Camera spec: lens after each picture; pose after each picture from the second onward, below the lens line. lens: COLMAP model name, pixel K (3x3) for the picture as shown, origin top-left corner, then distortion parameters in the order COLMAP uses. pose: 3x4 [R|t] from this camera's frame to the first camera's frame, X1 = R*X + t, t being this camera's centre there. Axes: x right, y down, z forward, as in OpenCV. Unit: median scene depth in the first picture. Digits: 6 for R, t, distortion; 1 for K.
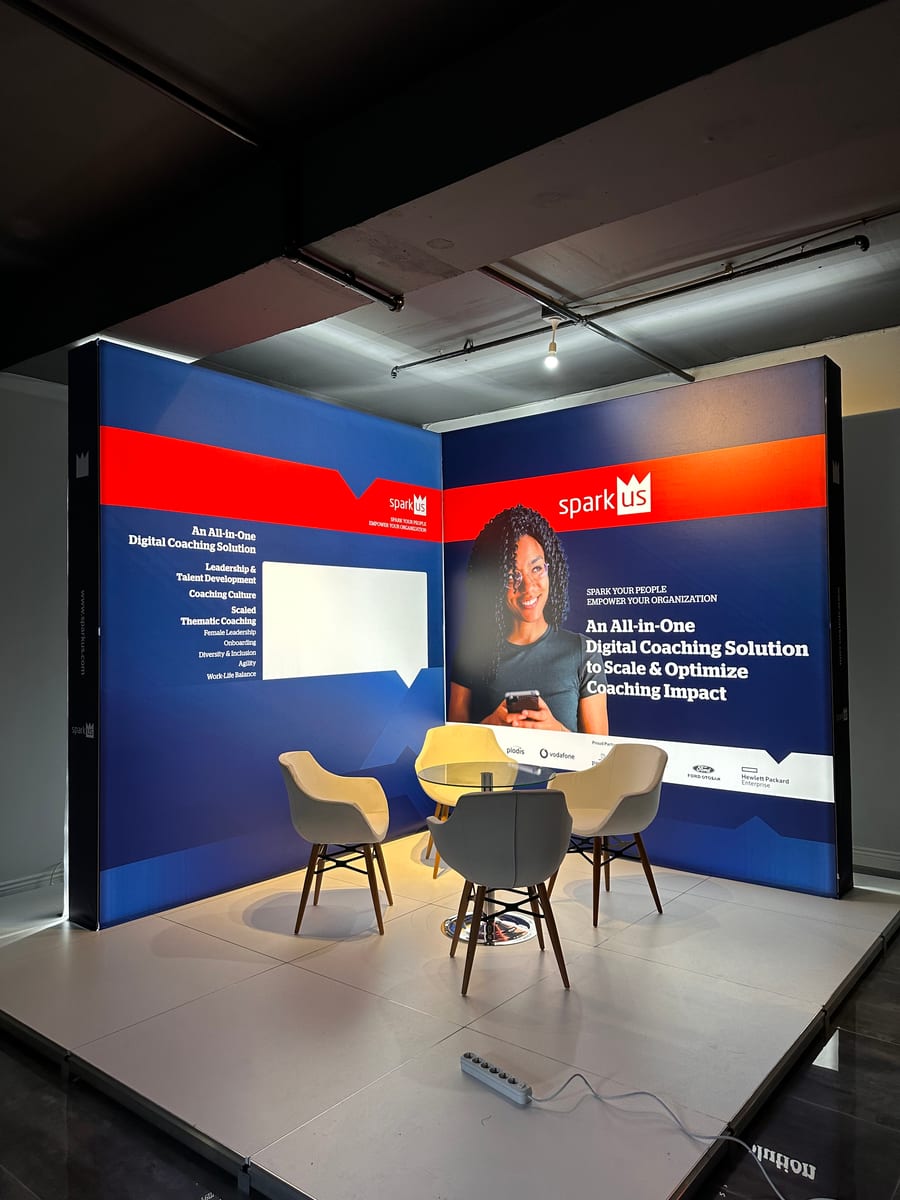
lens RADIAL K [[848.5, 0, 440.6], [0, 848.5, 604.8], [0, 0, 1]] dist [0.080422, -0.085933]
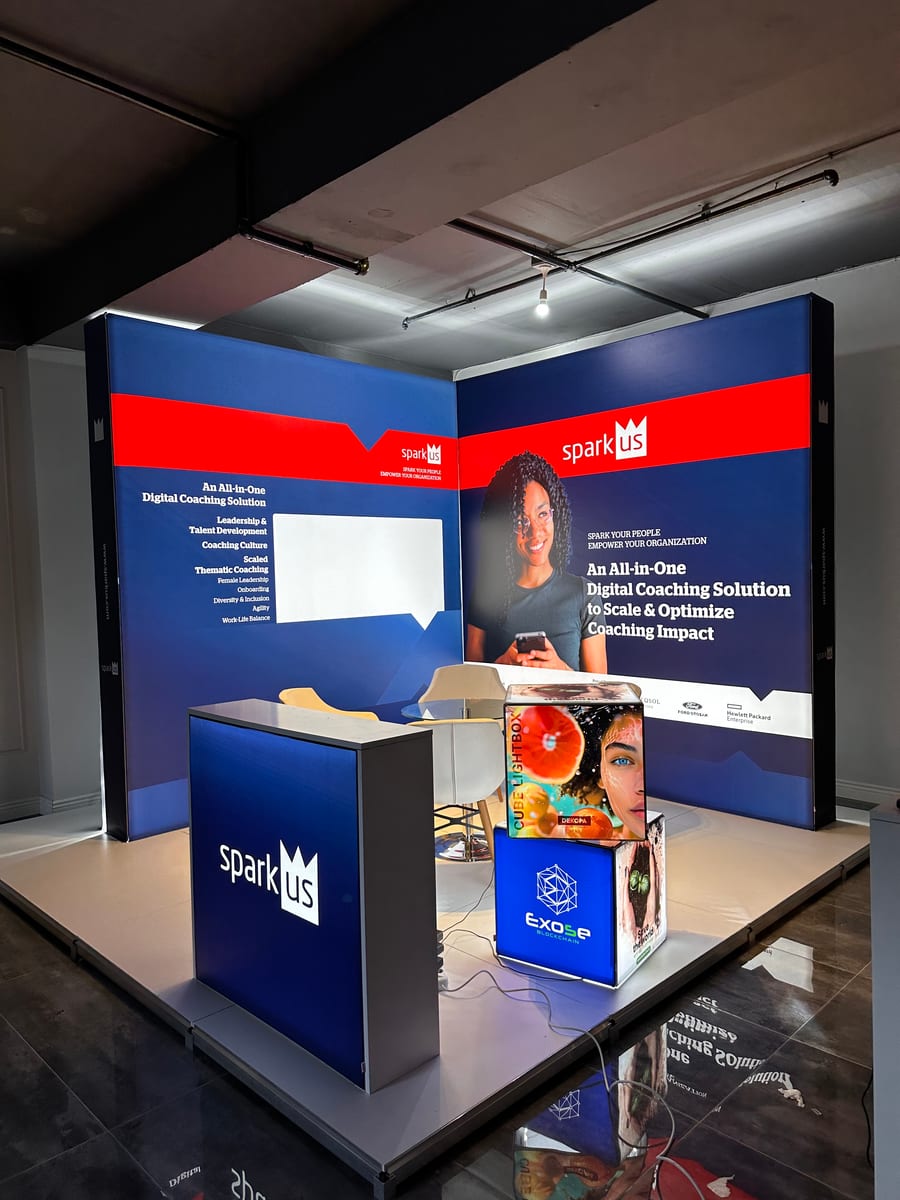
lens RADIAL K [[848.5, 0, 438.5], [0, 848.5, 607.9], [0, 0, 1]] dist [0.080422, -0.085933]
pose [[0.993247, -0.007973, -0.115742, 0.126742], [0.016576, 0.997153, 0.073555, -0.008137], [0.114826, -0.074977, 0.990552, -0.052026]]
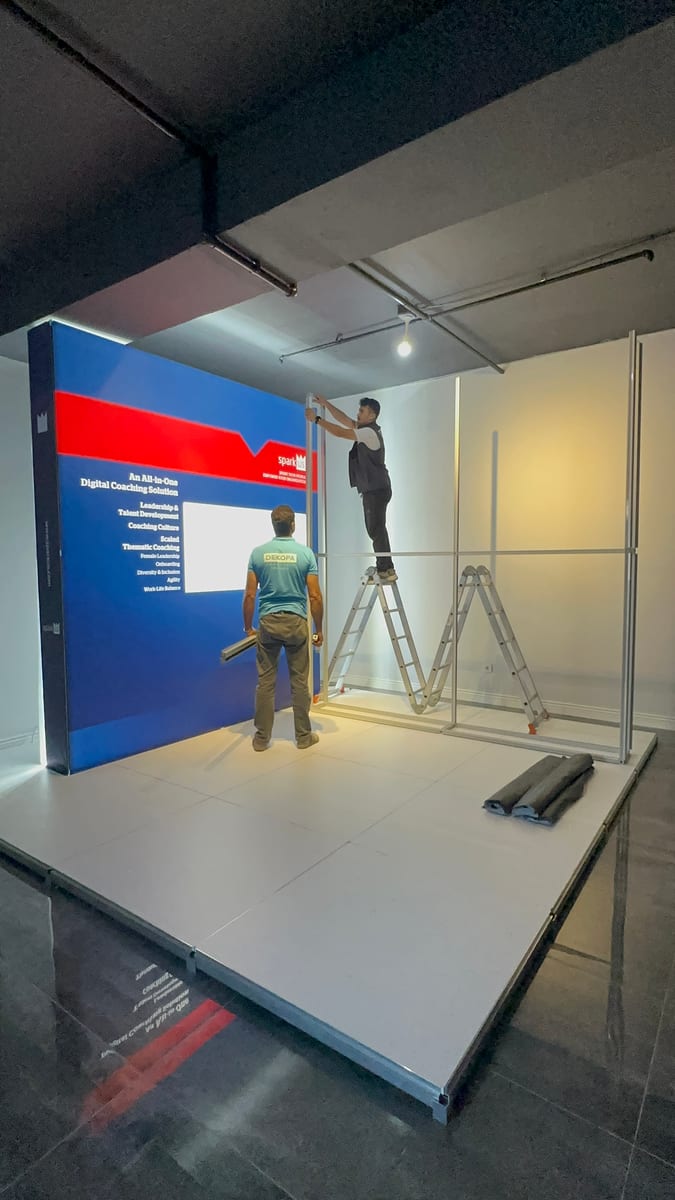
lens RADIAL K [[591.6, 0, 332.3], [0, 591.6, 603.7], [0, 0, 1]] dist [-0.000081, 0.003693]
pose [[0.998662, 0.000227, 0.051719, -0.028810], [-0.005161, 0.995437, 0.095277, 0.017300], [-0.051461, -0.095417, 0.994106, 0.070891]]
